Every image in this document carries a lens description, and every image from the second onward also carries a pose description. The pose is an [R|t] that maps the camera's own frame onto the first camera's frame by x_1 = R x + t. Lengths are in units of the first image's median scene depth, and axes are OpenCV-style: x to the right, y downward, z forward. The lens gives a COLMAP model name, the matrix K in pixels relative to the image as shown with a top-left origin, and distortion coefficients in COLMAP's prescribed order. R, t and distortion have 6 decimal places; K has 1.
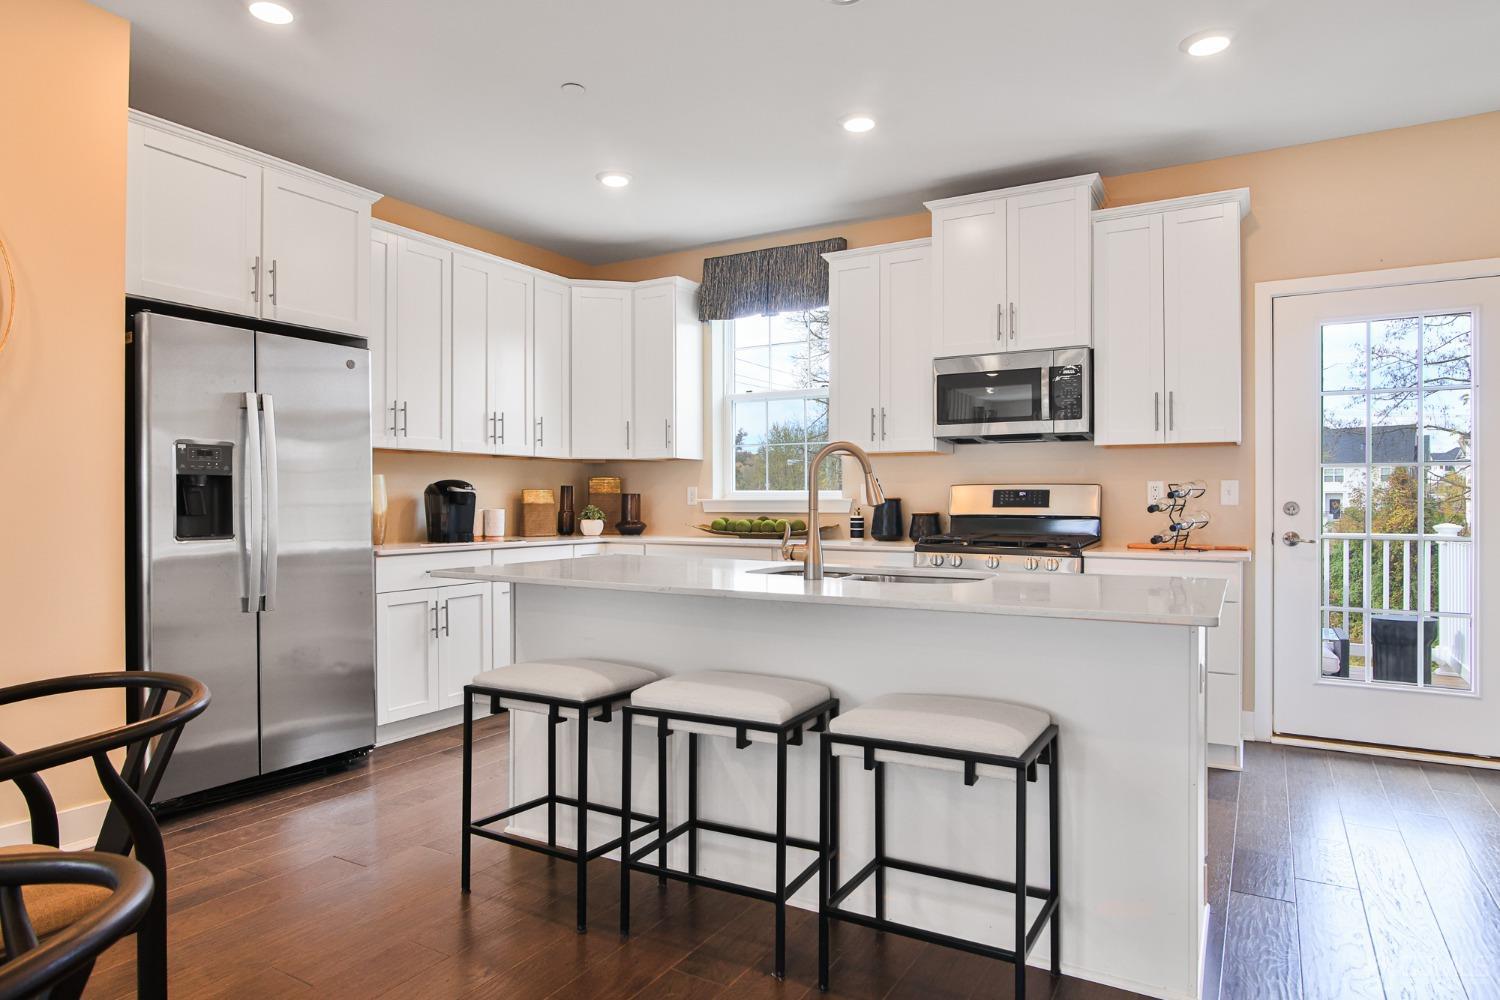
lens RADIAL K [[902.8, 0, 750.4], [0, 902.8, 499.3], [0, 0, 1]] dist [0.008400, 0.000469]
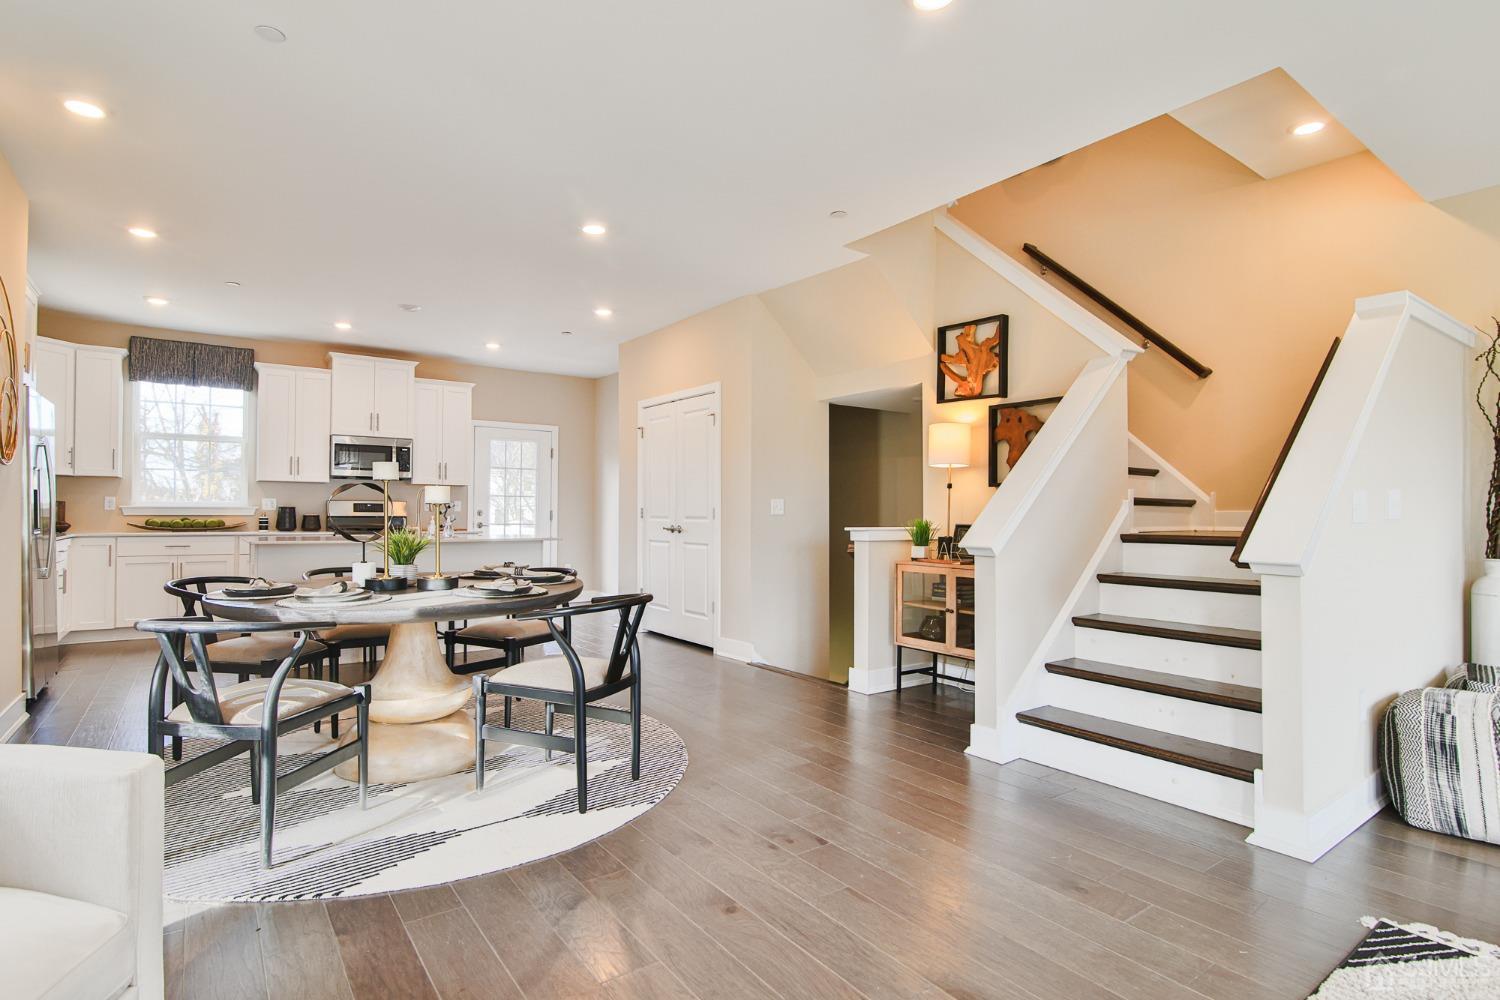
lens RADIAL K [[746.0, 0, 743.8], [0, 746.0, 501.2], [0, 0, 1]] dist [-0.000213, 0.000034]
pose [[0.391007, 0.011340, 0.920318, -0.912785], [-0.017250, 0.999839, -0.004991, -0.021931], [-0.920226, -0.013924, 0.391139, -0.418761]]
